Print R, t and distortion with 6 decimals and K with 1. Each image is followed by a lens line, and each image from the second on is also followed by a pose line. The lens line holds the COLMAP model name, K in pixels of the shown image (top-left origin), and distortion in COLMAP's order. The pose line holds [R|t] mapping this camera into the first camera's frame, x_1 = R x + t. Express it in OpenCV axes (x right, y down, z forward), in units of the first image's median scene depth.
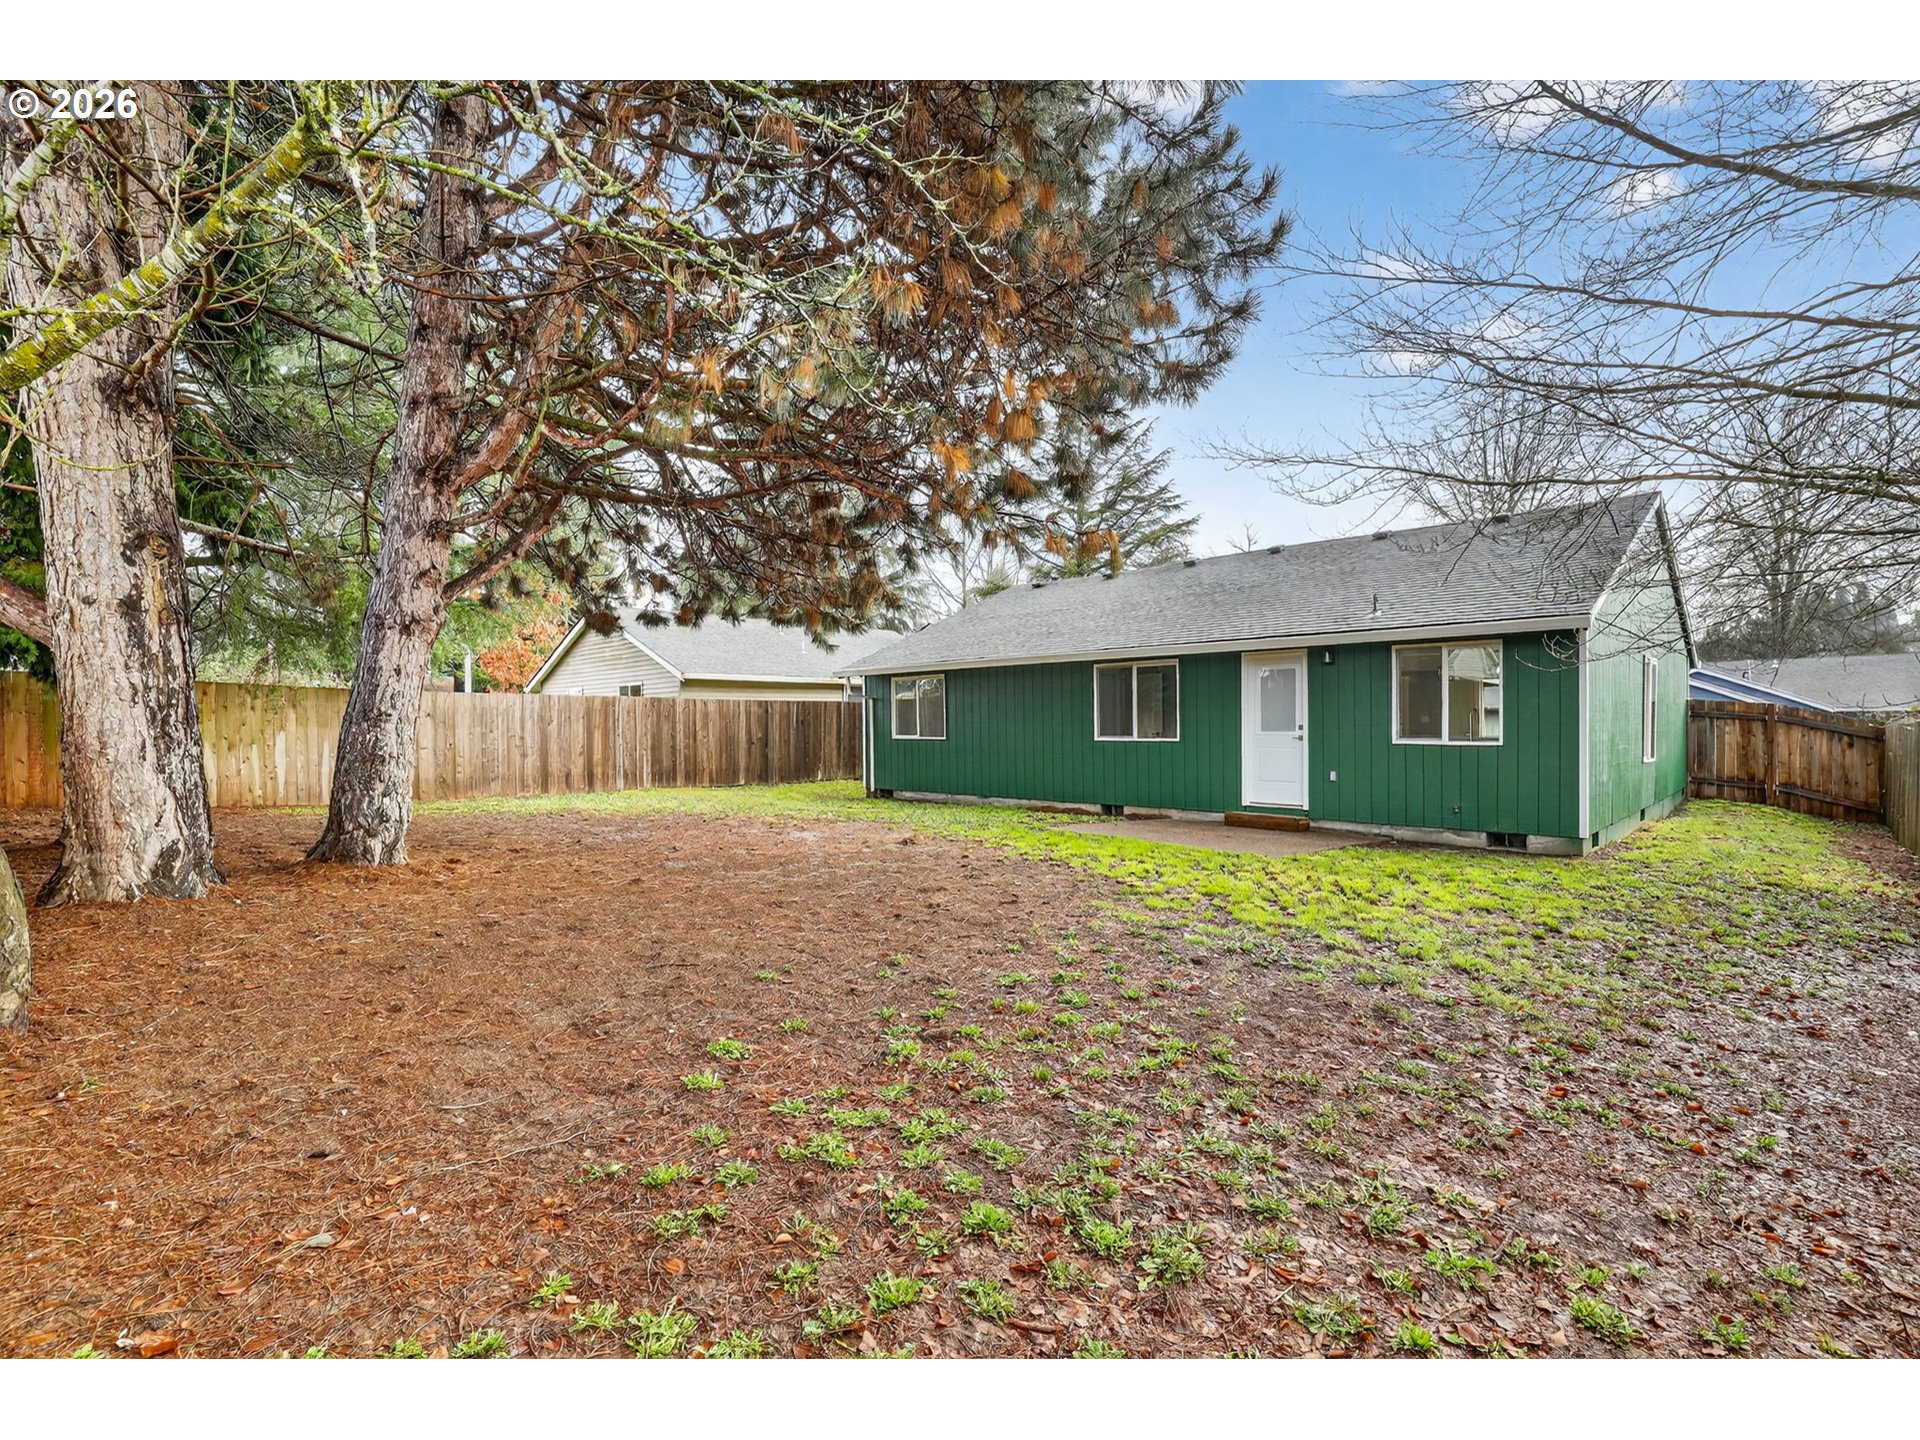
lens RADIAL K [[888.0, 0, 955.7], [0, 888.0, 724.3], [0, 0, 1]] dist [-0.029003, 0.001923]
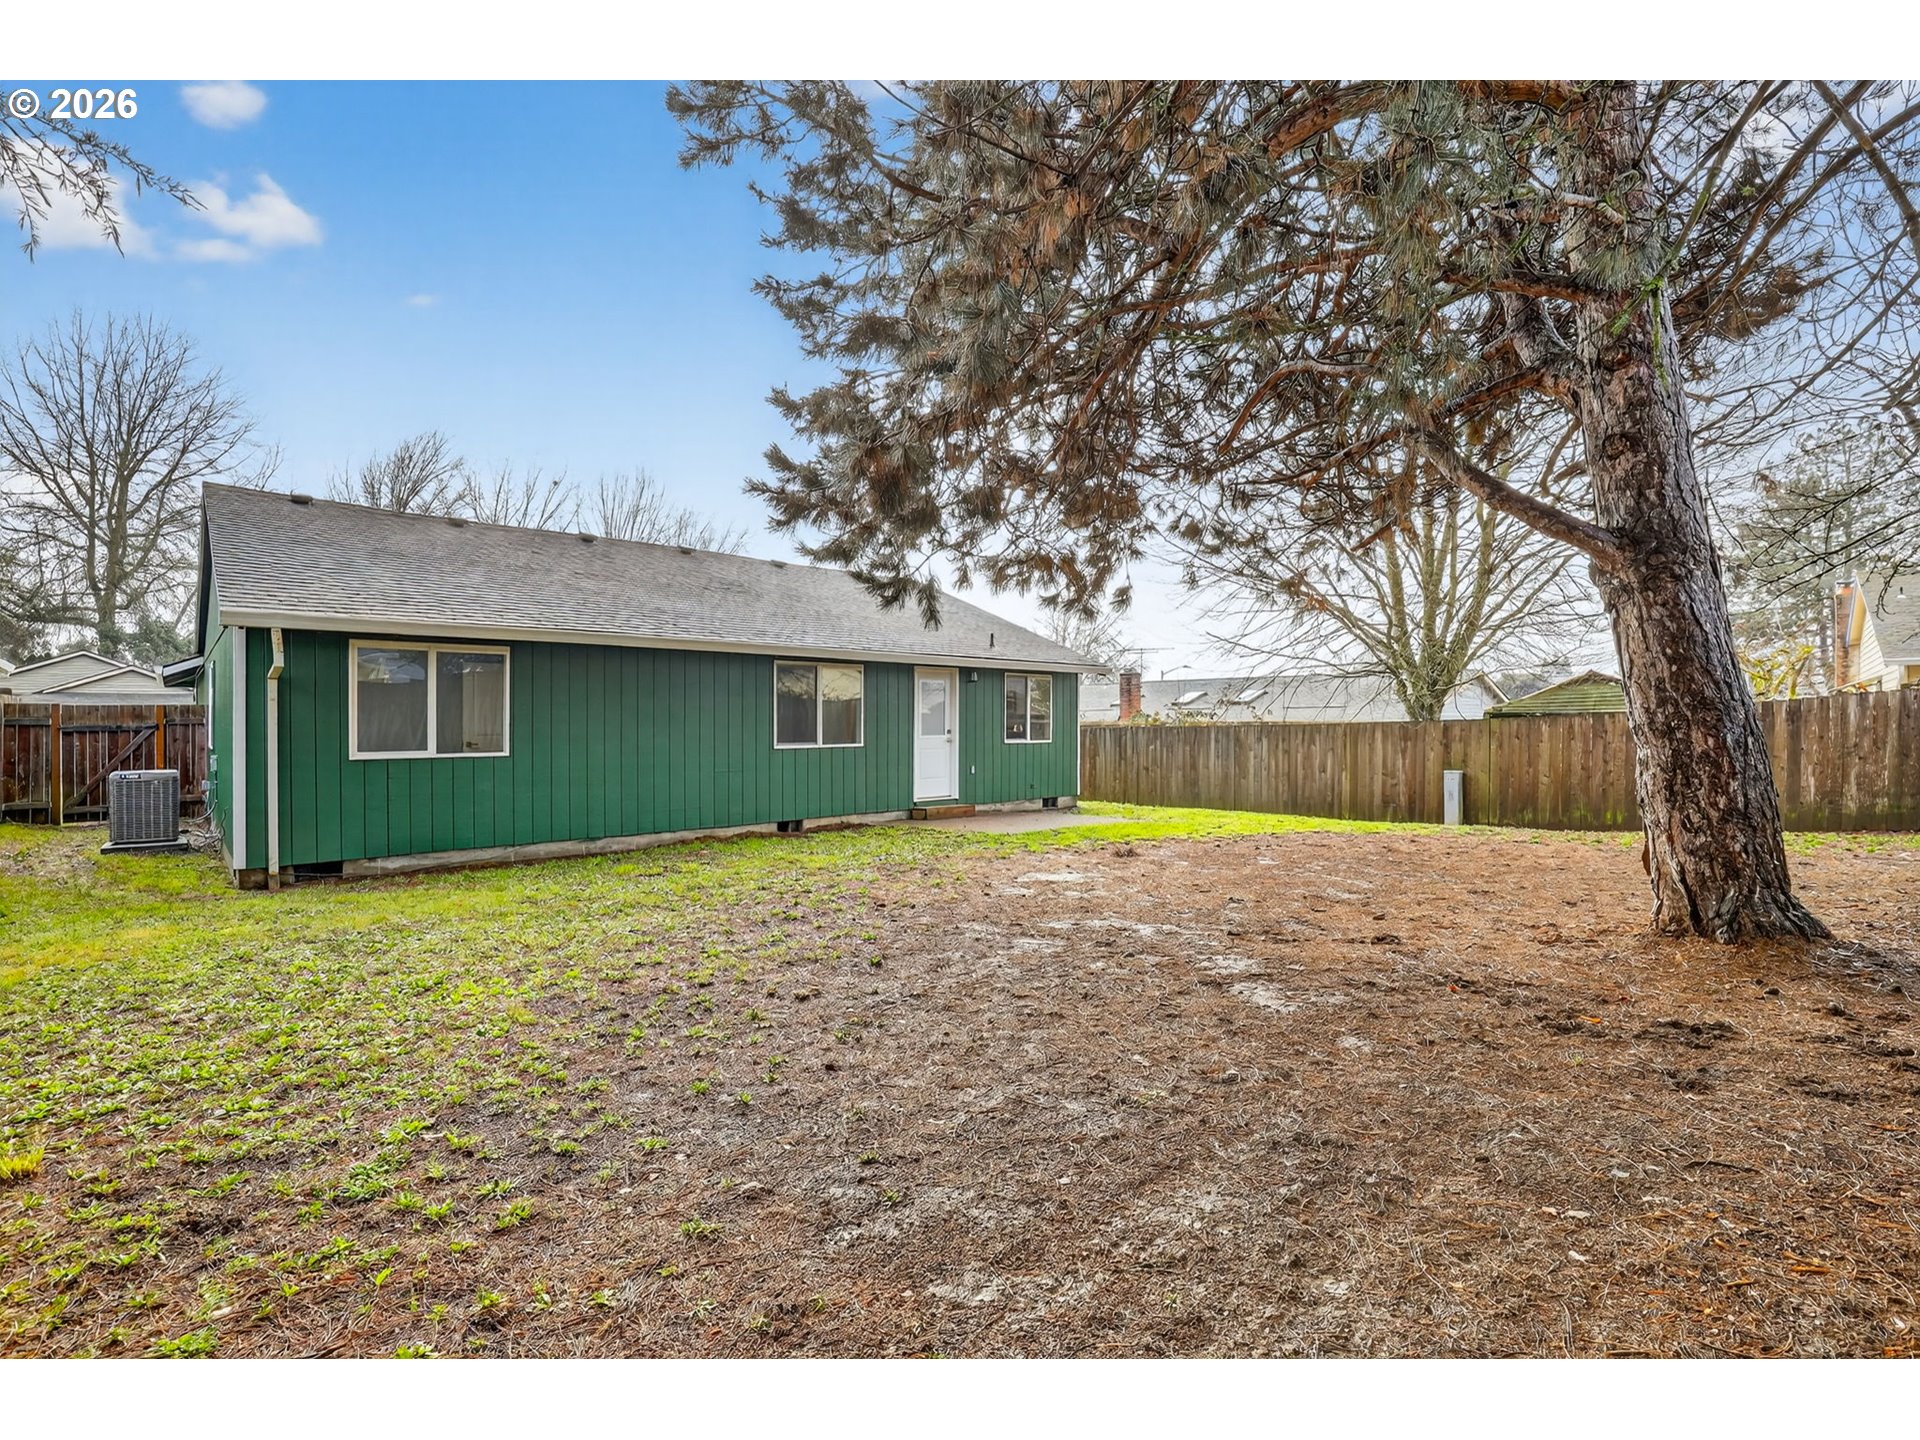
lens RADIAL K [[888.0, 0, 961.2], [0, 888.0, 725.0], [0, 0, 1]] dist [-0.029003, 0.001923]
pose [[0.031461, 0.010806, 0.999447, -0.715769], [0.009183, 0.999896, -0.011100, 0.006506], [-0.999463, 0.009527, 0.031358, 0.811868]]
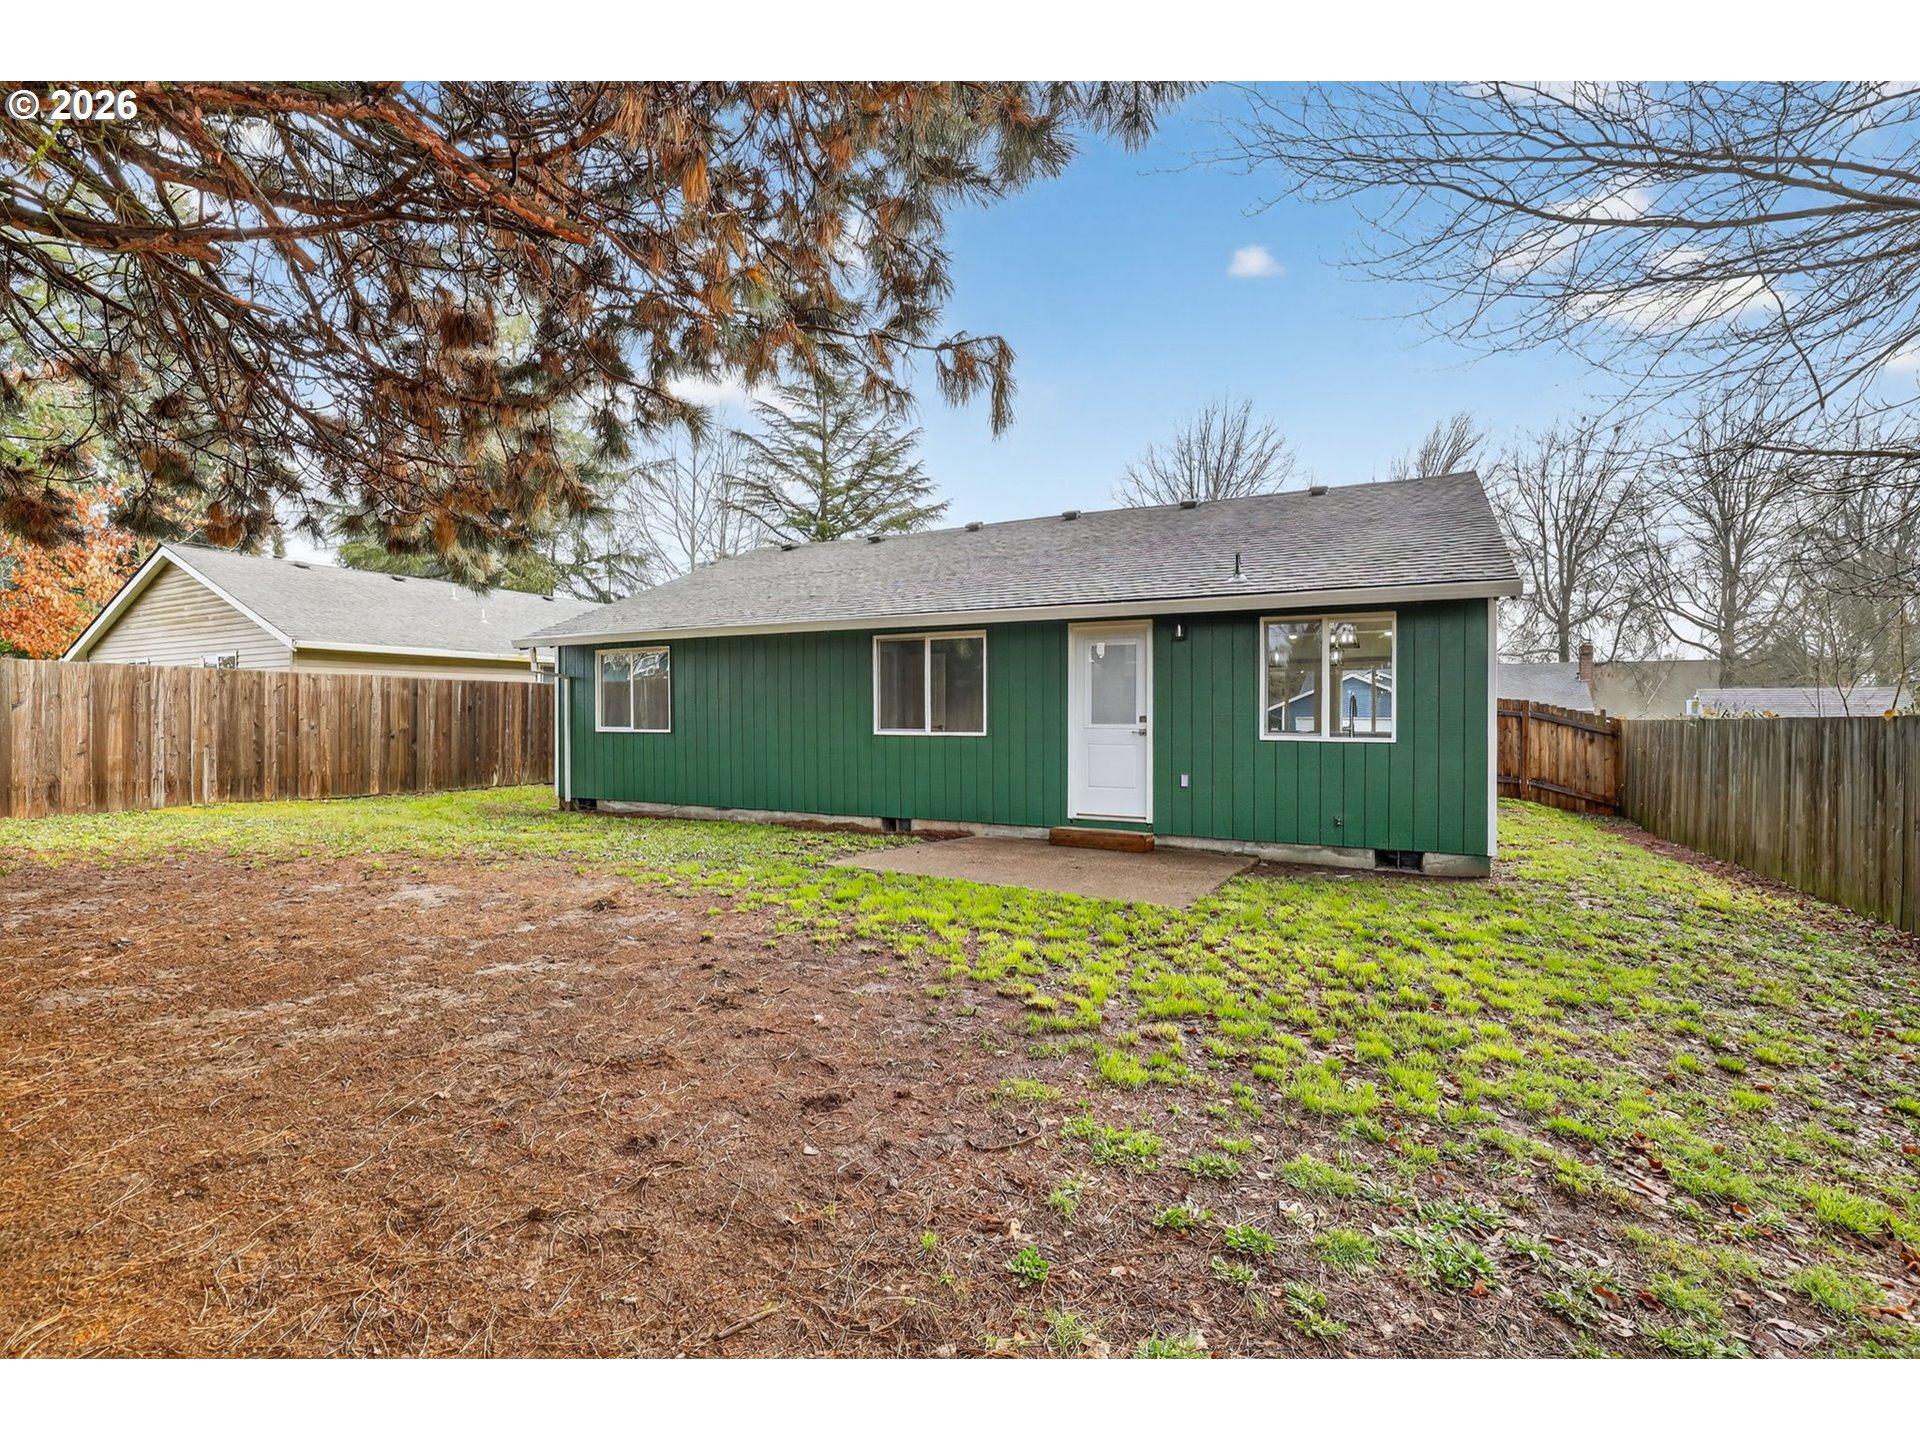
lens RADIAL K [[888.0, 0, 954.9], [0, 888.0, 712.3], [0, 0, 1]] dist [-0.029003, 0.001923]
pose [[0.955120, 0.009667, 0.296061, -0.003820], [-0.007728, 0.999940, -0.007720, 0.004339], [-0.296118, 0.005086, 0.955138, 0.252235]]
